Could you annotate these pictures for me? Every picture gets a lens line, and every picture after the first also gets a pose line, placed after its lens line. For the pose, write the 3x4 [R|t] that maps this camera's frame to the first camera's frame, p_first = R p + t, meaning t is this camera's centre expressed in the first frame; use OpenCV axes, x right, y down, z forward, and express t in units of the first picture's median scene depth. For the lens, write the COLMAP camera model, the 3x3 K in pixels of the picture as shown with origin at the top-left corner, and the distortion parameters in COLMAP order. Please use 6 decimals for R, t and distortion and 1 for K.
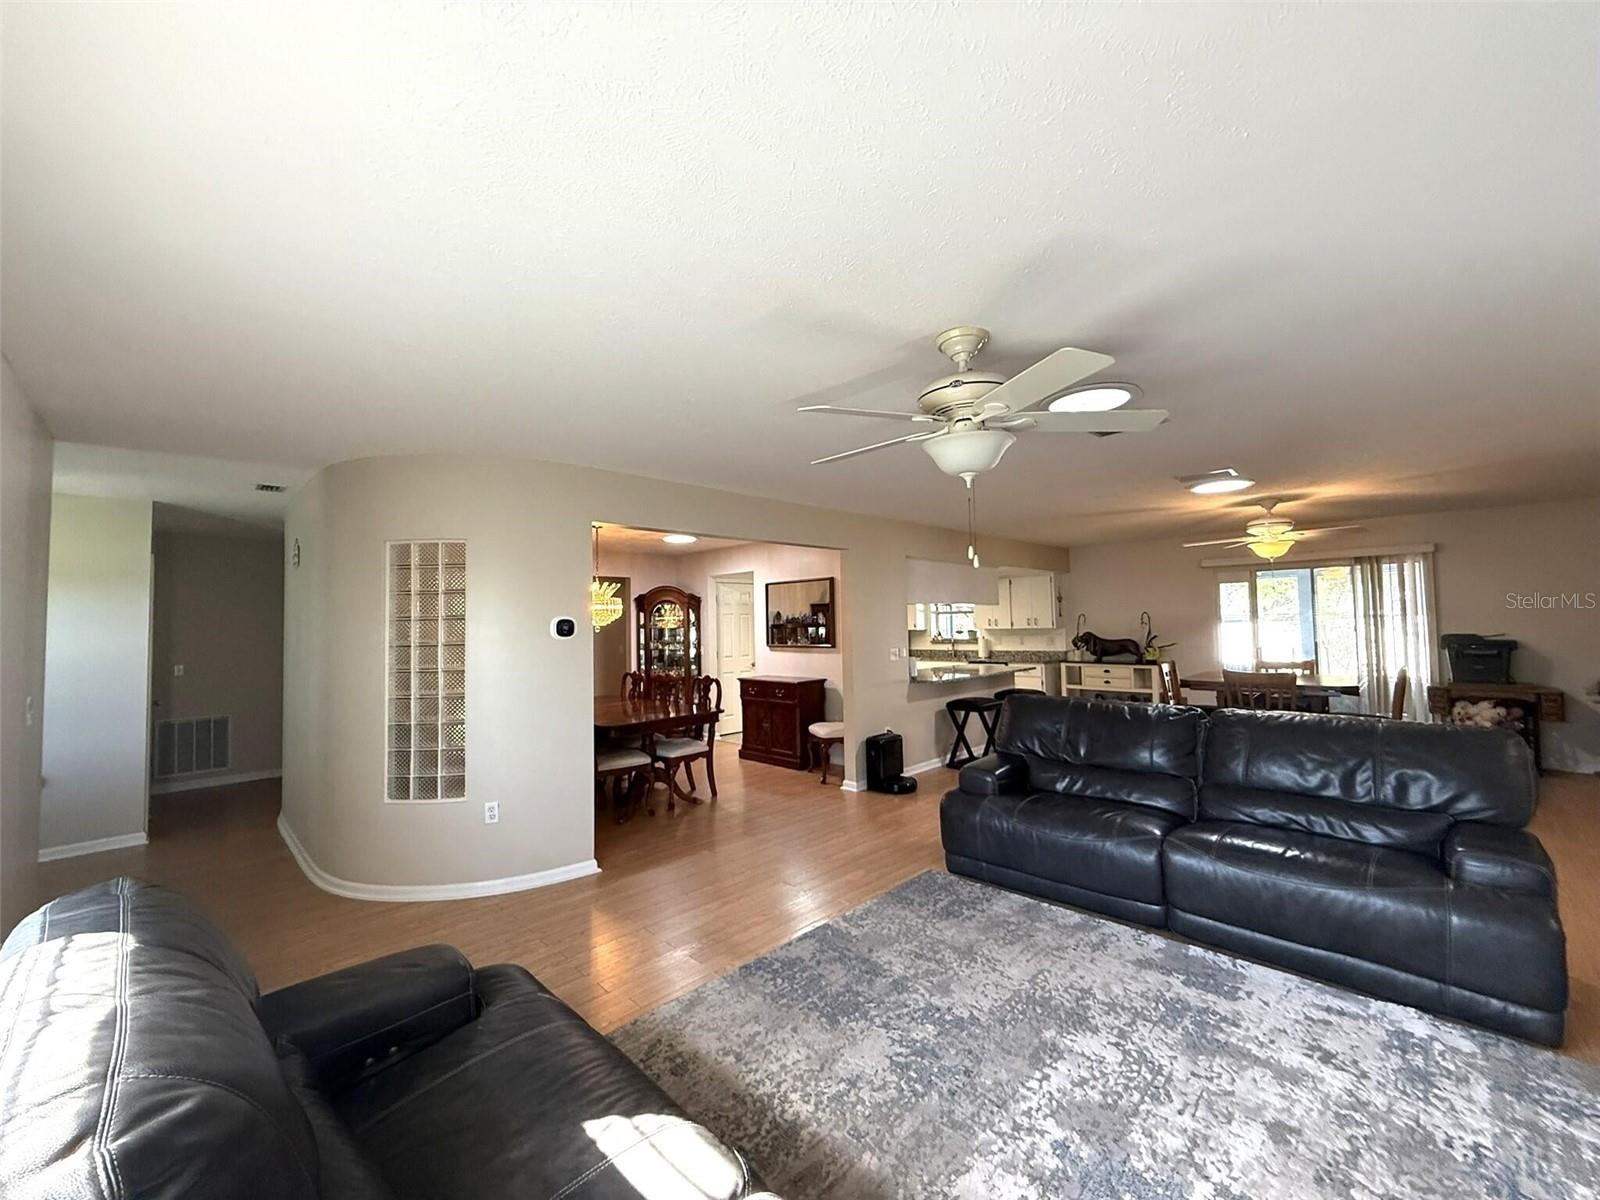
lens RADIAL K [[632.6, 0, 795.7], [0, 632.6, 598.5], [0, 0, 1]] dist [-0.000790, 0.000106]
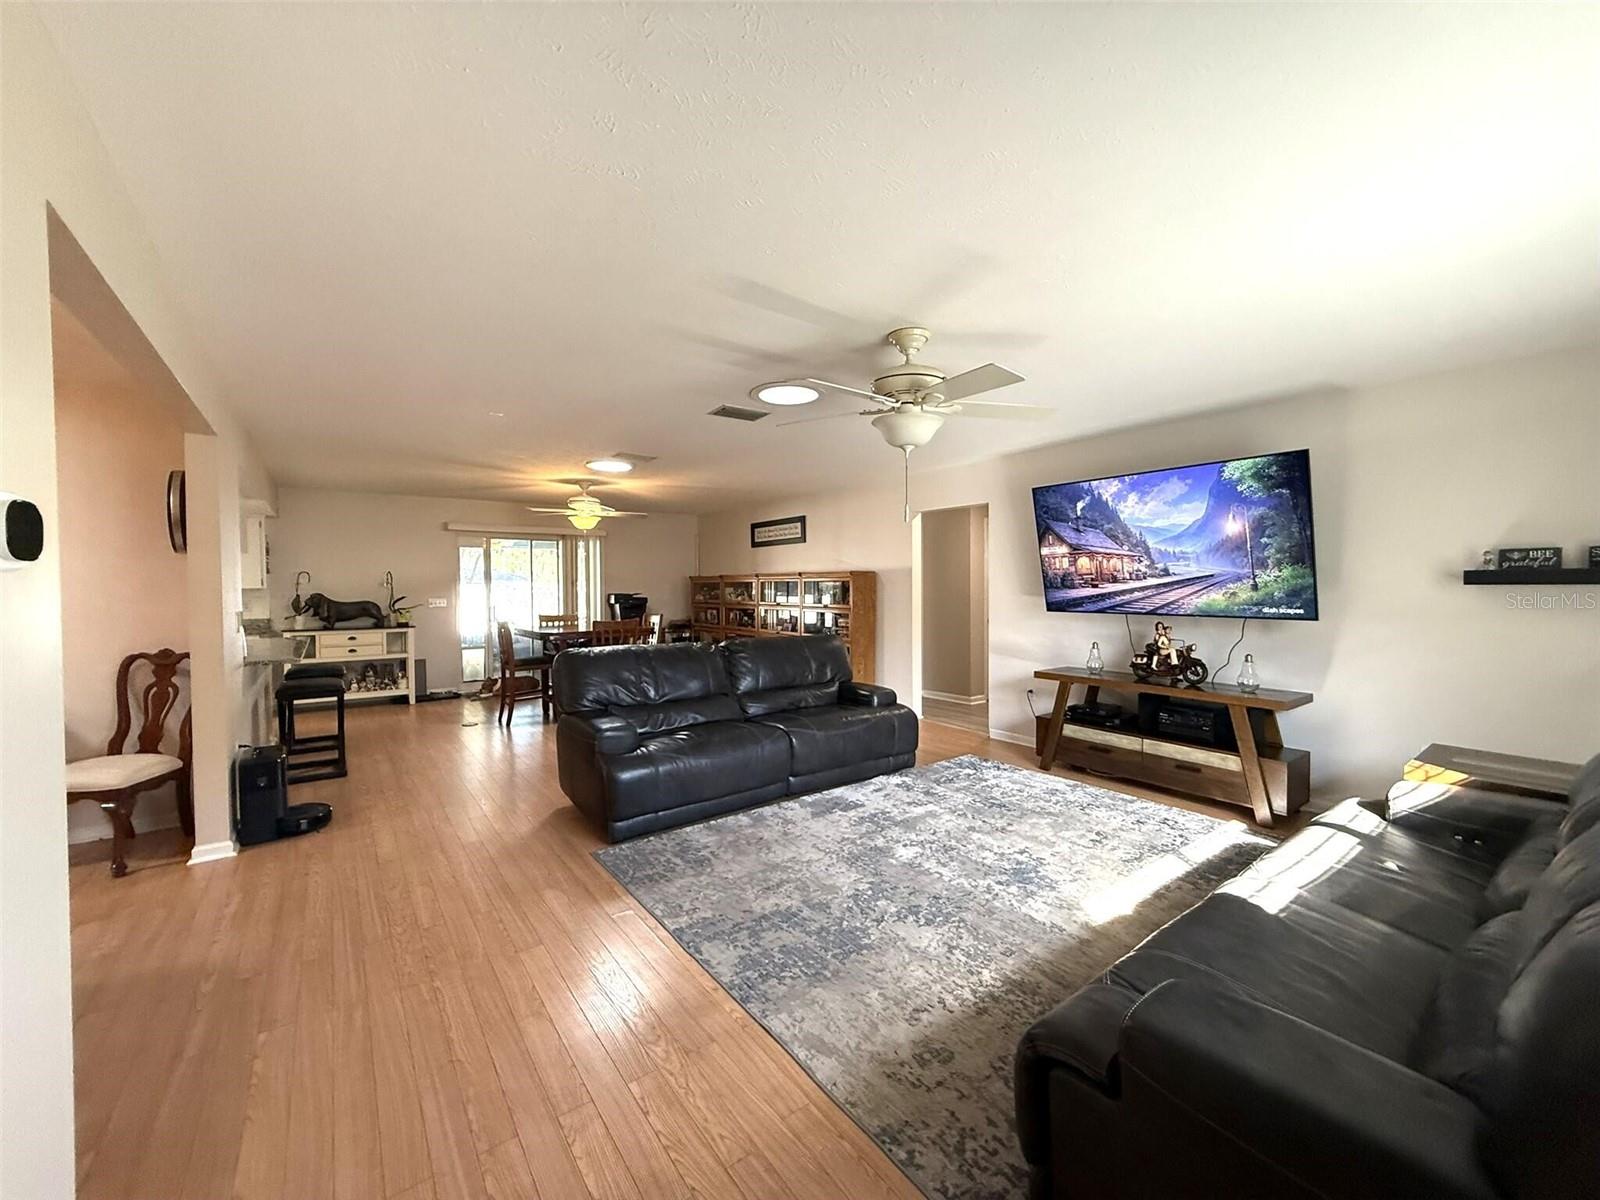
lens RADIAL K [[632.6, 0, 795.7], [0, 632.6, 598.5], [0, 0, 1]] dist [-0.000790, 0.000106]
pose [[0.156629, -0.005855, 0.987640, -0.851727], [-0.039755, 0.999135, 0.012228, 0.082709], [-0.986857, -0.041179, 0.156261, 0.857574]]
